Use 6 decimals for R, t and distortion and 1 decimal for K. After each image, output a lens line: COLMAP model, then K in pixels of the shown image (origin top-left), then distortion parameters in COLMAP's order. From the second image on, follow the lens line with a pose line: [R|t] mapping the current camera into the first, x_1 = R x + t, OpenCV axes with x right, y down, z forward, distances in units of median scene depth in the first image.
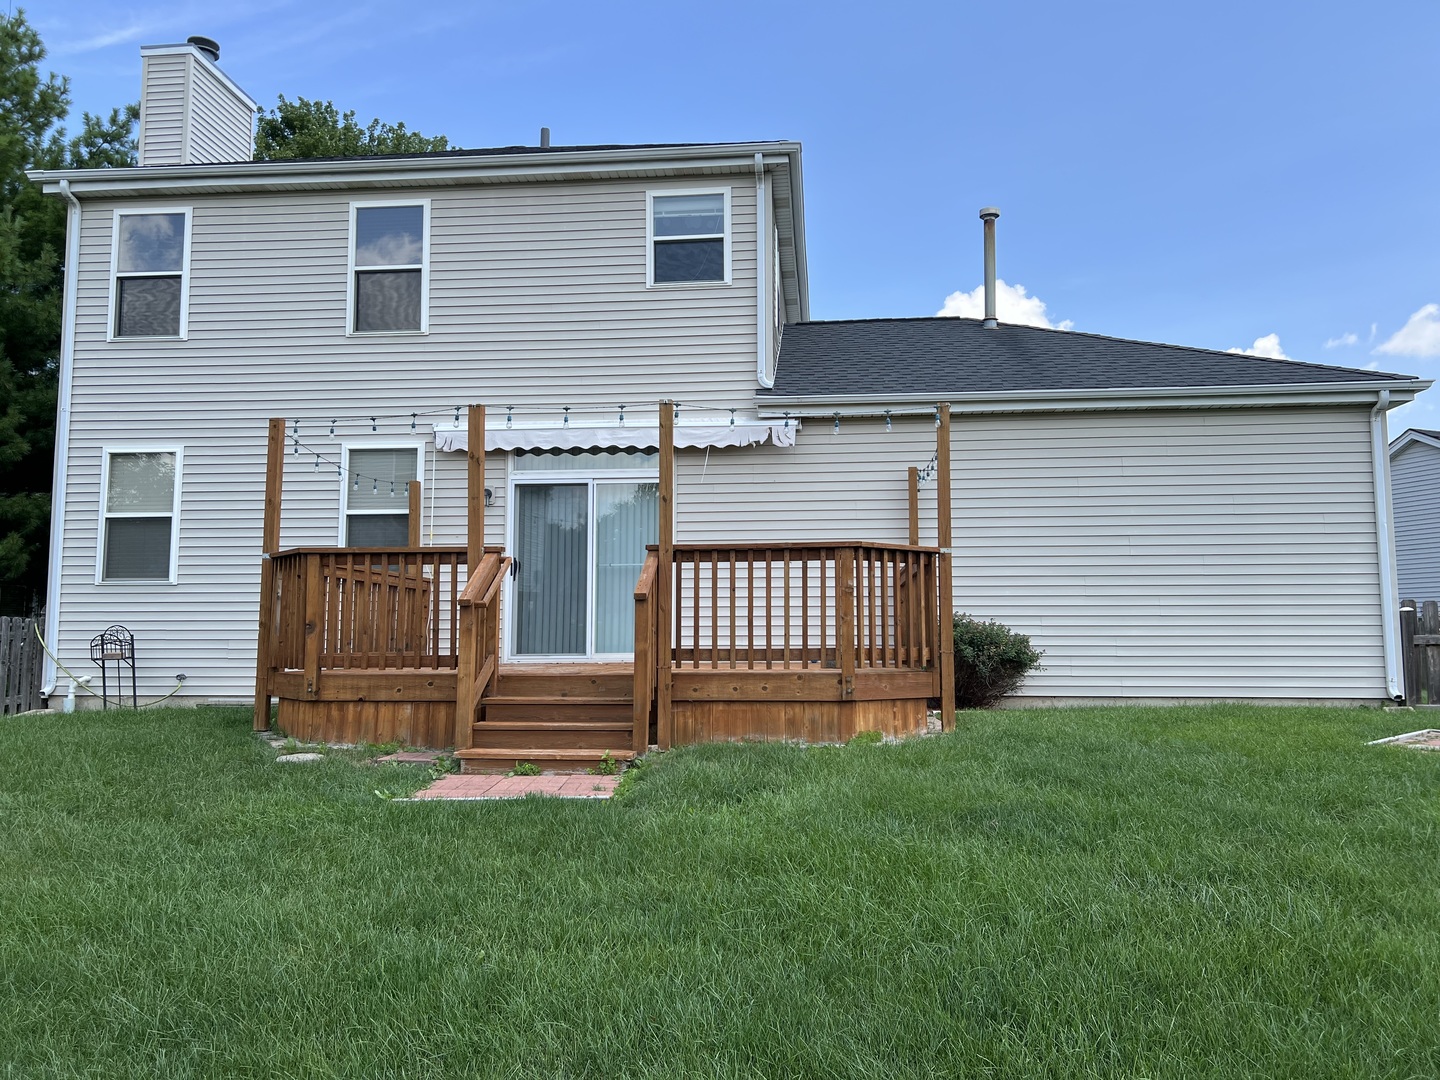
lens RADIAL K [[1084.1, 0, 719.3], [0, 1084.1, 535.2], [0, 0, 1]] dist [0.063542, -0.072348]
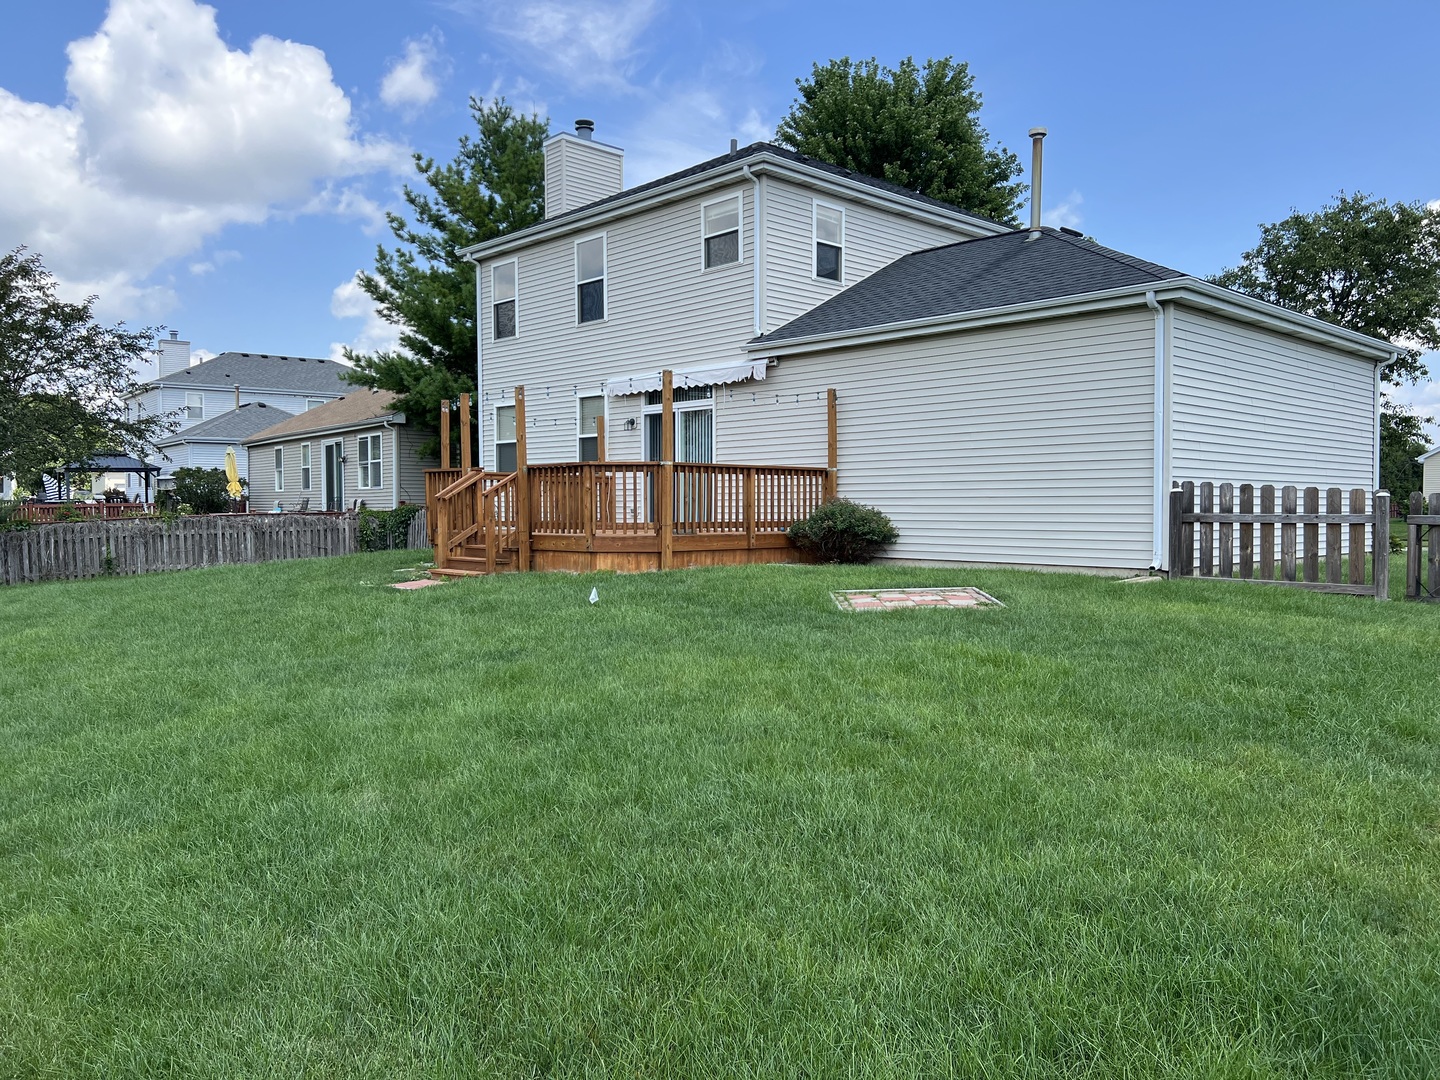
lens RADIAL K [[1084.1, 0, 722.8], [0, 1084.1, 541.1], [0, 0, 1]] dist [0.063542, -0.072348]
pose [[0.760150, 0.020620, -0.649420, 0.930960], [0.063036, 0.992441, 0.105295, -0.024126], [0.646682, -0.120976, 0.753105, -0.122578]]
